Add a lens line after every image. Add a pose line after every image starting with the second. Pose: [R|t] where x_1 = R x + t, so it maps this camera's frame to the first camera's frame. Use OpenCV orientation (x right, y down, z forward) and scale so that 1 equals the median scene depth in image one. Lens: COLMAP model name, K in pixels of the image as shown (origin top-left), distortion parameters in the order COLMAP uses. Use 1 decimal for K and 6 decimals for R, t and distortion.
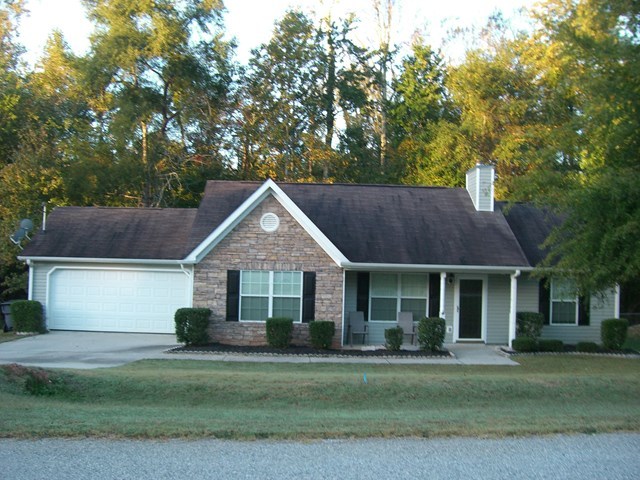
lens RADIAL K [[718.8, 0, 320.0], [0, 718.8, 240.0], [0, 0, 1]] dist [-0.217602, 0.263566]
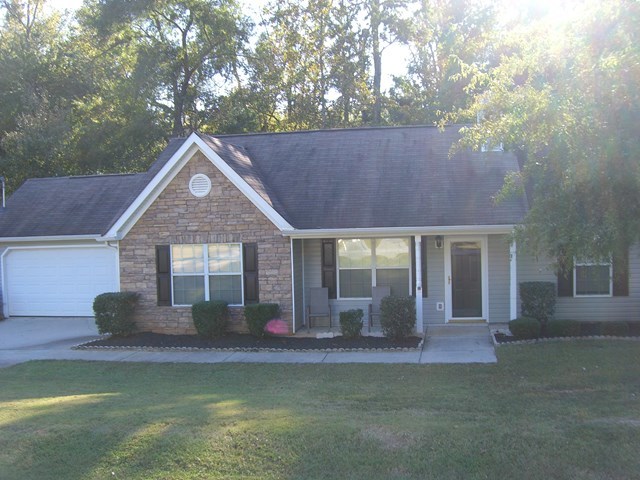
lens RADIAL K [[718.8, 0, 320.0], [0, 718.8, 240.0], [0, 0, 1]] dist [-0.217602, 0.263566]
pose [[0.980584, -0.046321, -0.190550, 0.205568], [0.060035, 0.995956, 0.066834, -0.008039], [0.186684, -0.076976, 0.979400, 0.208765]]
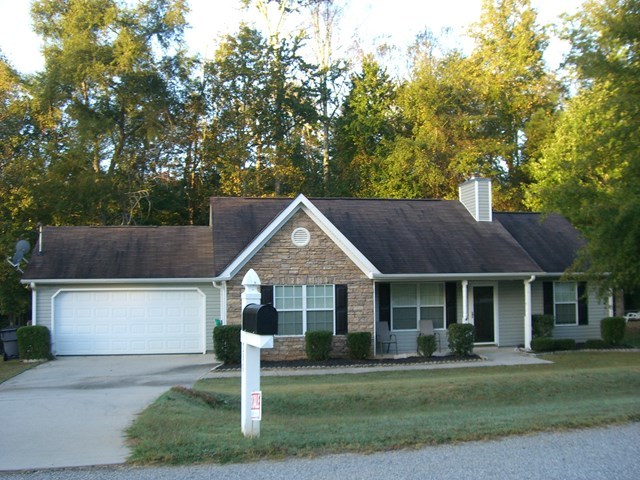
lens RADIAL K [[718.8, 0, 320.0], [0, 718.8, 240.0], [0, 0, 1]] dist [-0.217602, 0.263566]
pose [[0.986541, -0.026488, 0.161354, -0.195424], [0.029921, 0.999374, -0.018881, -0.000524], [-0.160753, 0.023455, 0.986716, -0.002751]]
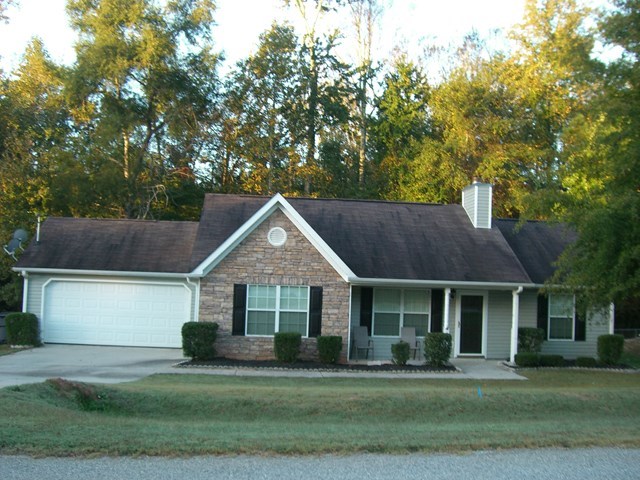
lens RADIAL K [[718.8, 0, 320.0], [0, 718.8, 240.0], [0, 0, 1]] dist [-0.217602, 0.263566]
pose [[0.998100, 0.013003, 0.060227, -0.066858], [-0.011791, 0.999721, -0.020448, -0.000233], [-0.060476, 0.019699, 0.997975, -0.001760]]
